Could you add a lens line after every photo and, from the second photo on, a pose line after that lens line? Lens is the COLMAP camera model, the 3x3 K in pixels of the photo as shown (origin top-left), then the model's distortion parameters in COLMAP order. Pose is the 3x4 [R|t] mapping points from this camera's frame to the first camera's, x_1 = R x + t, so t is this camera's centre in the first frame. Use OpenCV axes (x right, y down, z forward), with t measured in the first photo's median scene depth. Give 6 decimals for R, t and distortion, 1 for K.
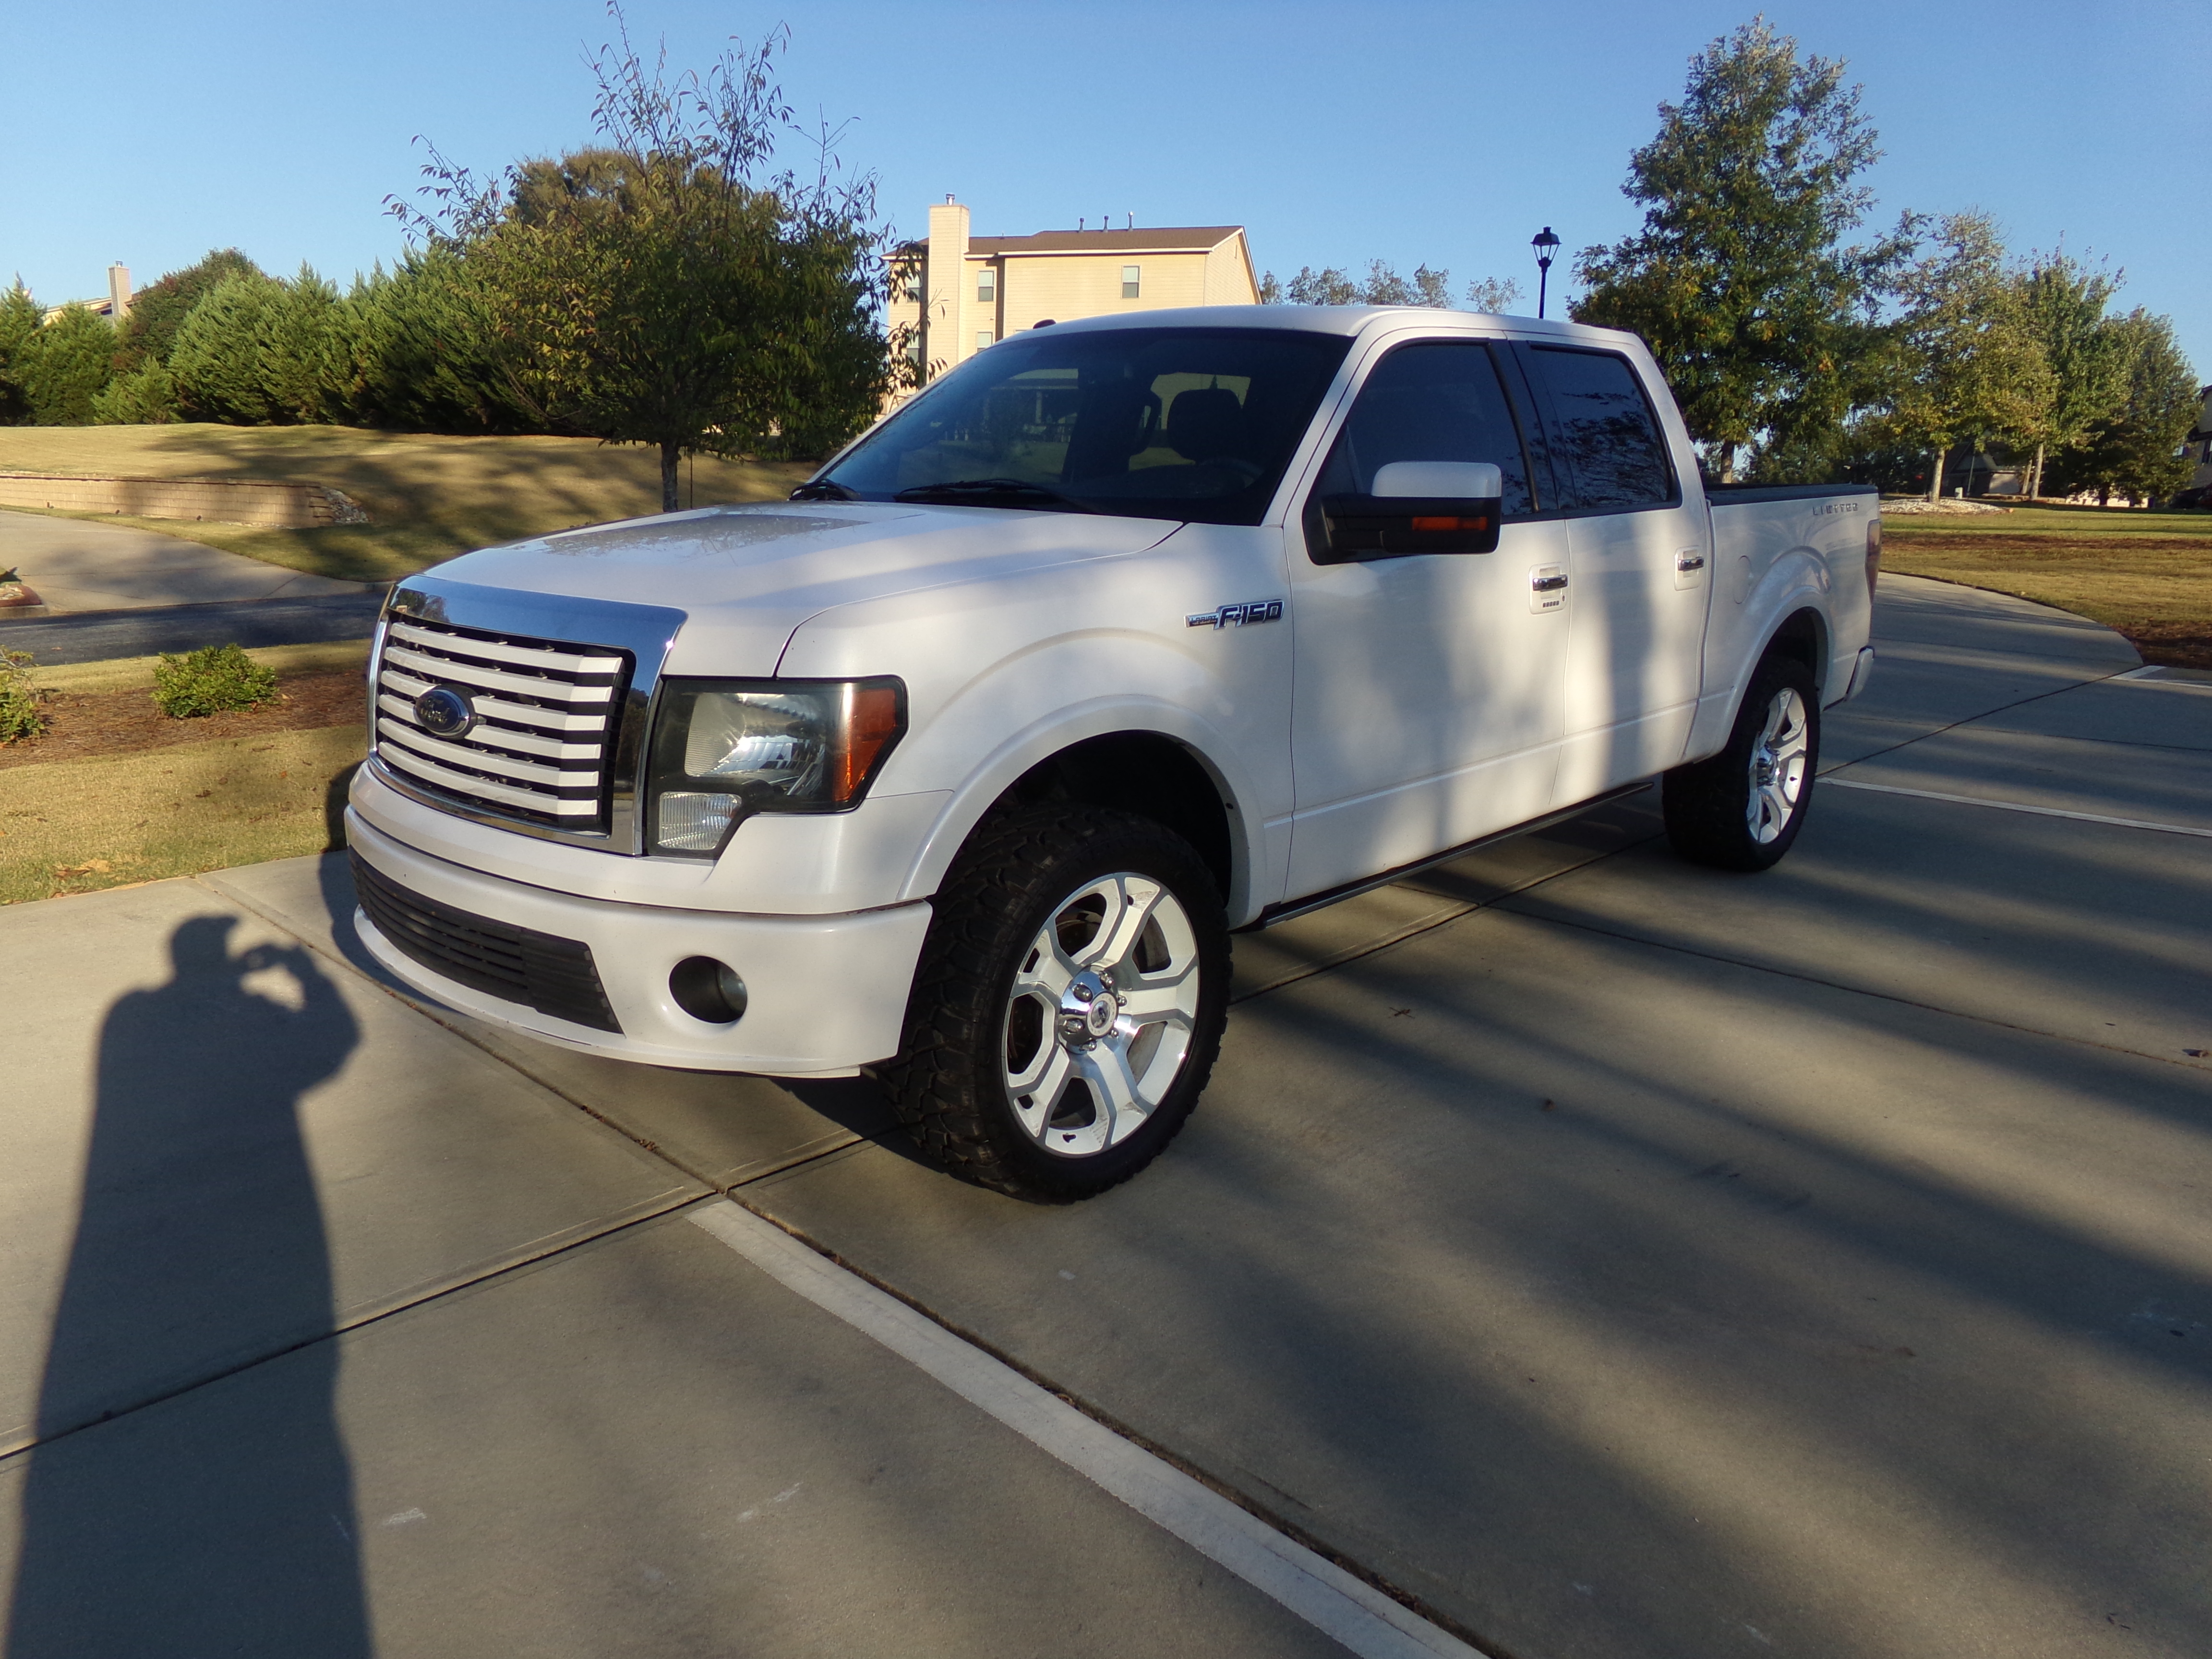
lens RADIAL K [[1529.1, 0, 967.8], [0, 1529.1, 818.8], [0, 0, 1]] dist [-0.004439, 0.002260]
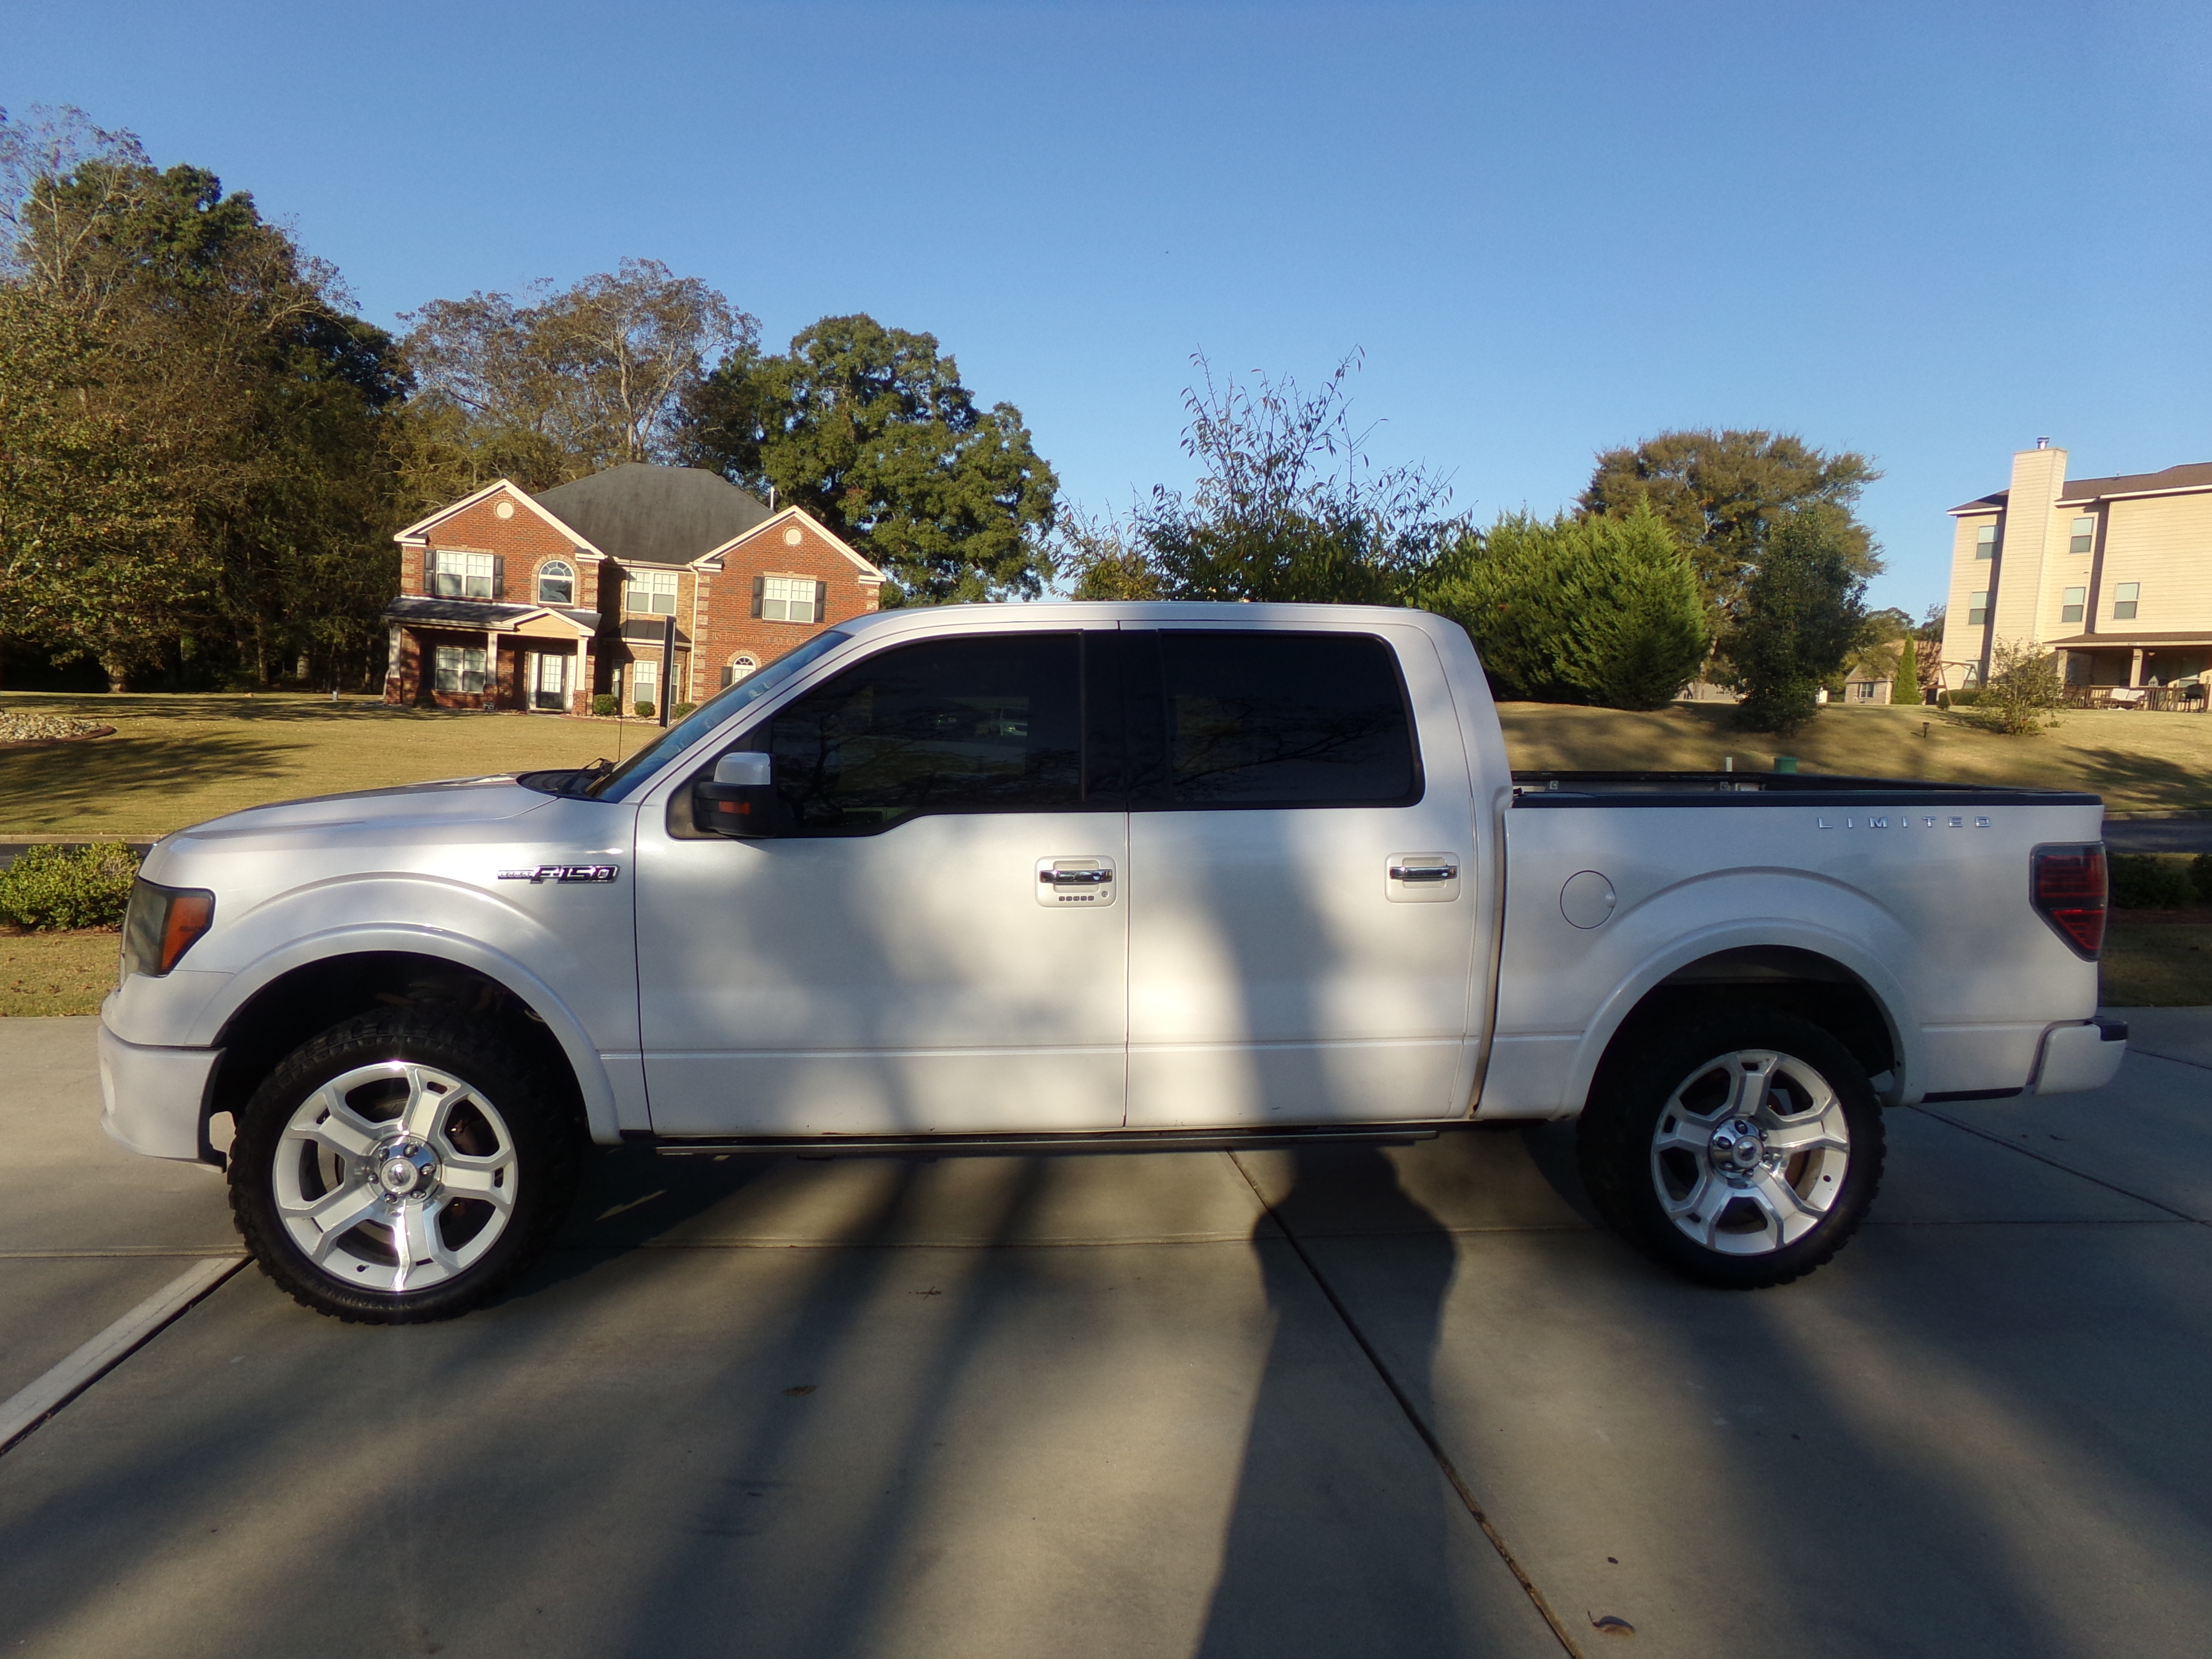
lens RADIAL K [[1474.7, 0, 1076.9], [0, 1474.7, 857.4], [0, 0, 1]] dist [-0.023892, 0.040376]
pose [[0.765634, 0.067114, -0.639766, 0.712451], [-0.155391, 0.984385, -0.082697, -0.065590], [0.624226, 0.162730, 0.764108, 0.214938]]
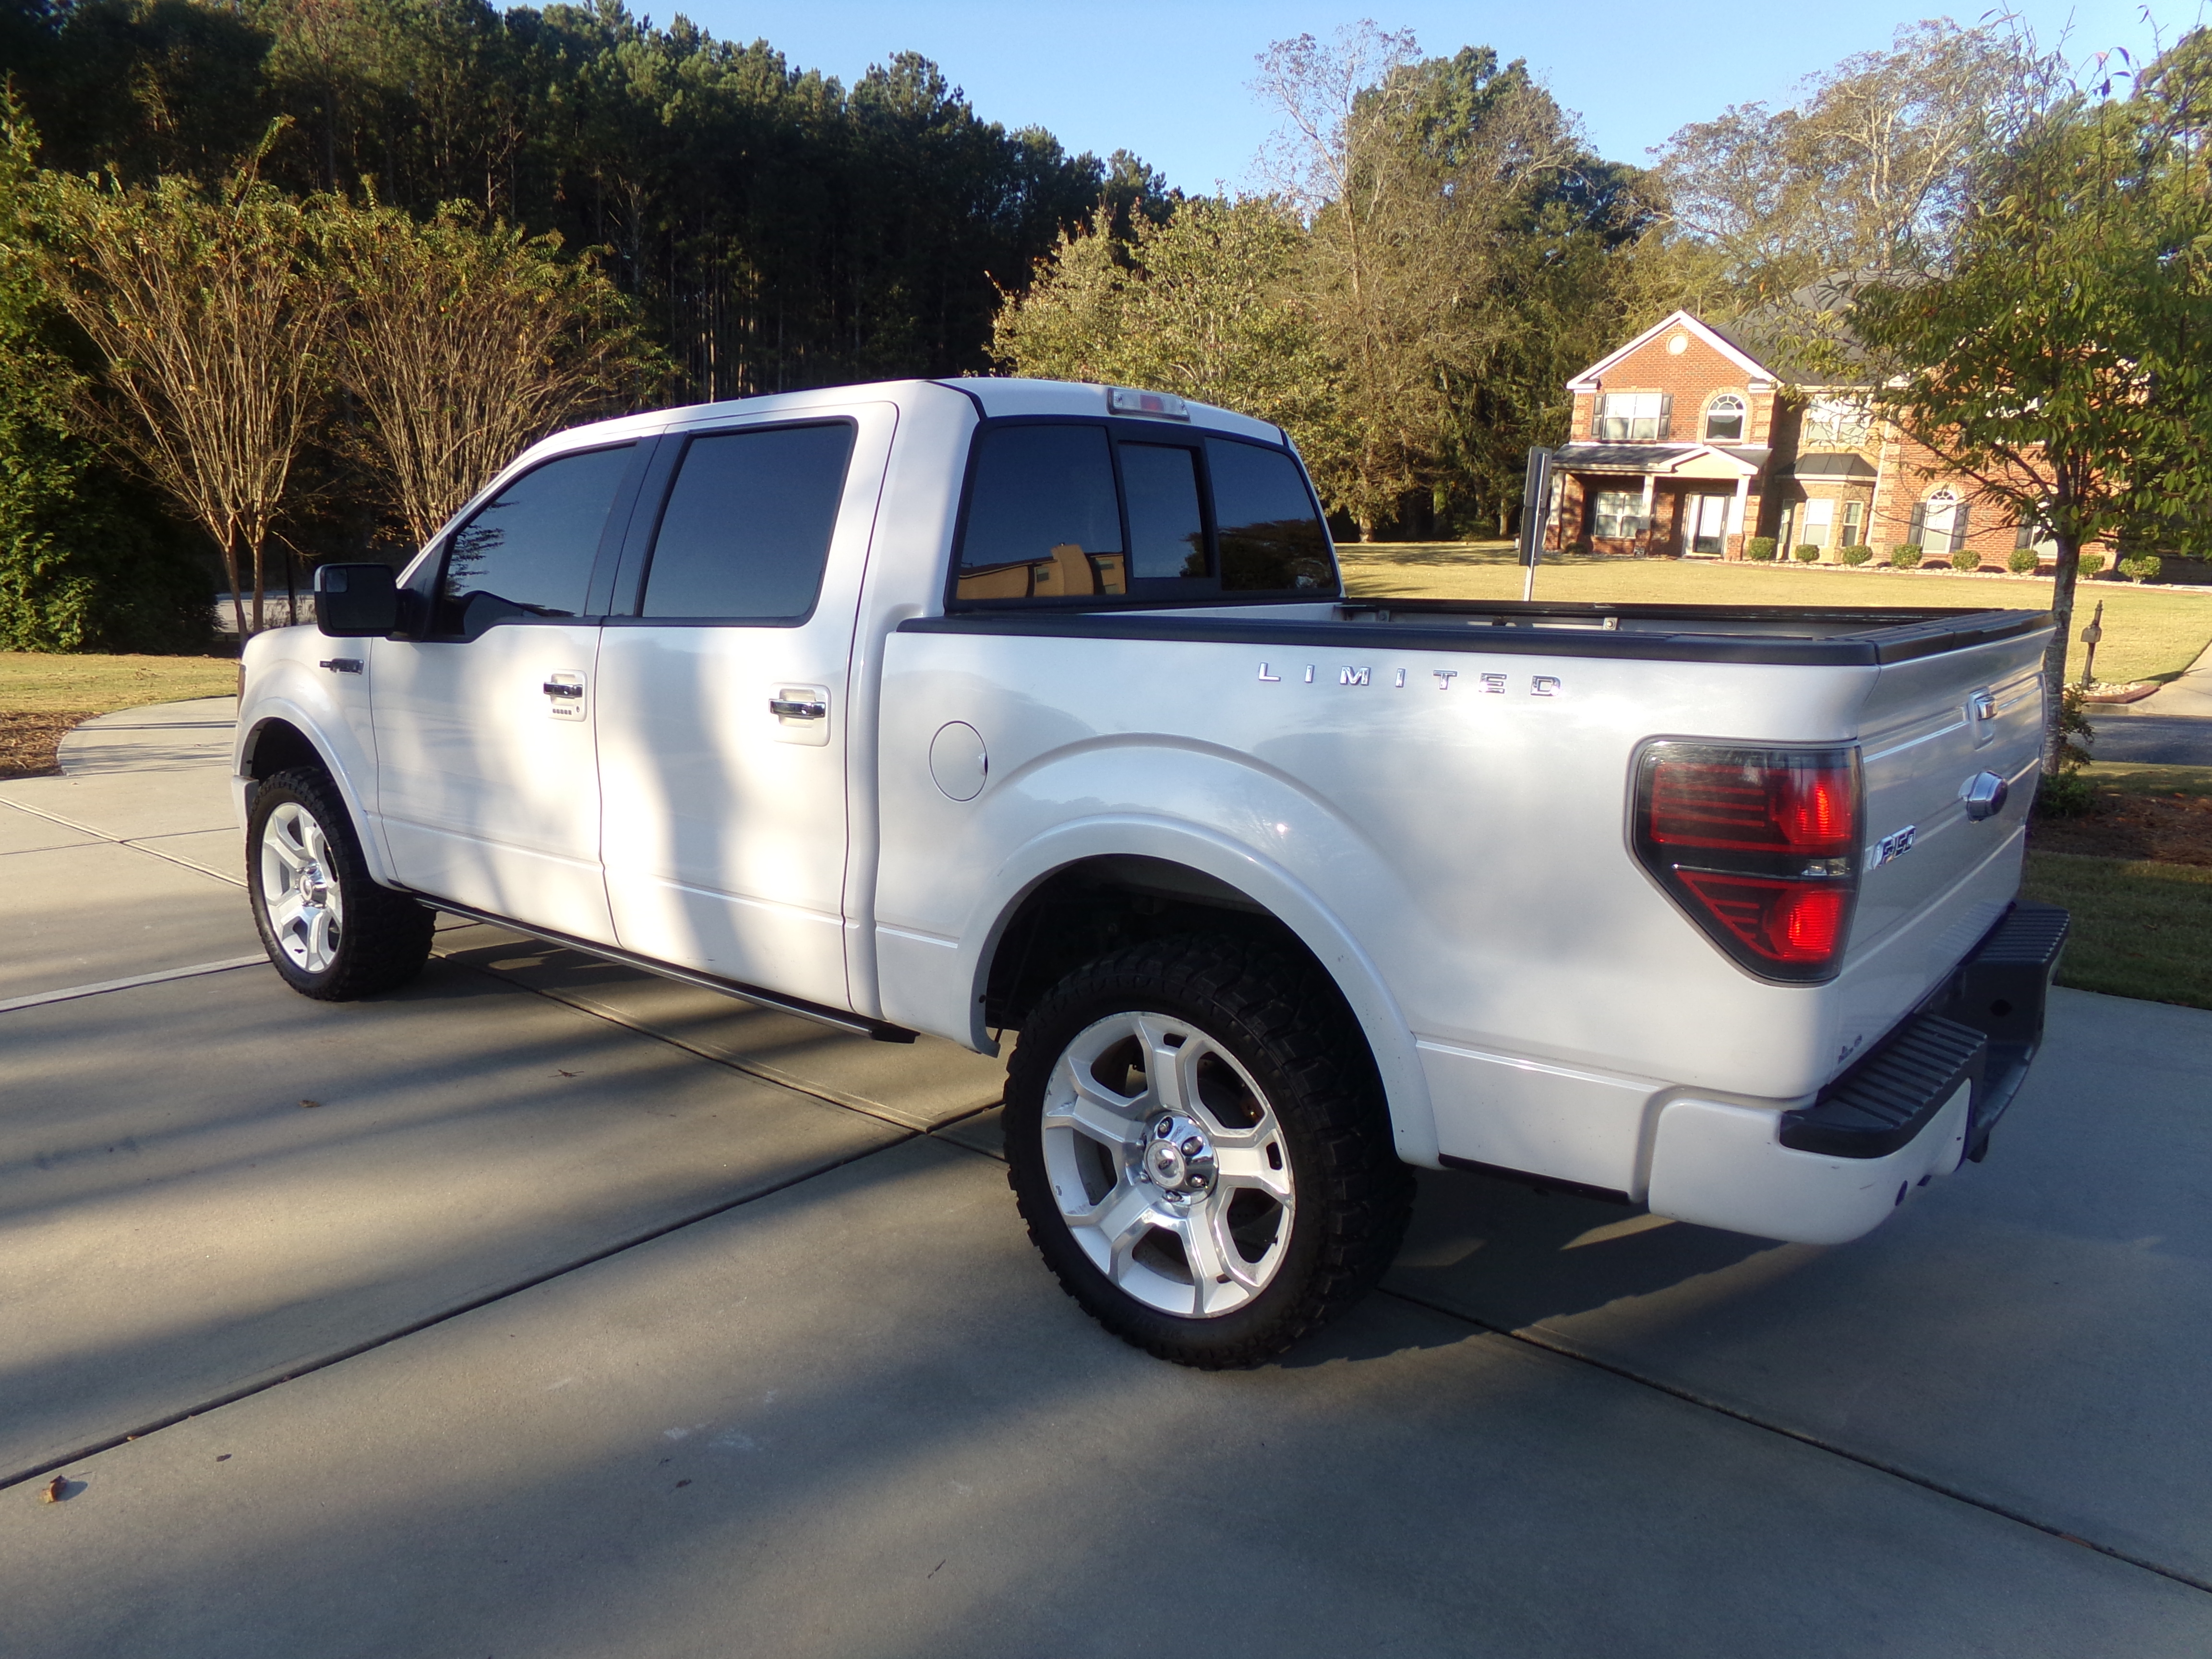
lens RADIAL K [[1474.7, 0, 1076.9], [0, 1474.7, 857.4], [0, 0, 1]] dist [-0.023892, 0.040376]
pose [[0.083819, 0.197064, -0.976801, 0.962365], [-0.227811, 0.958080, 0.173739, -0.207167], [0.970091, 0.207963, 0.125198, 0.883955]]
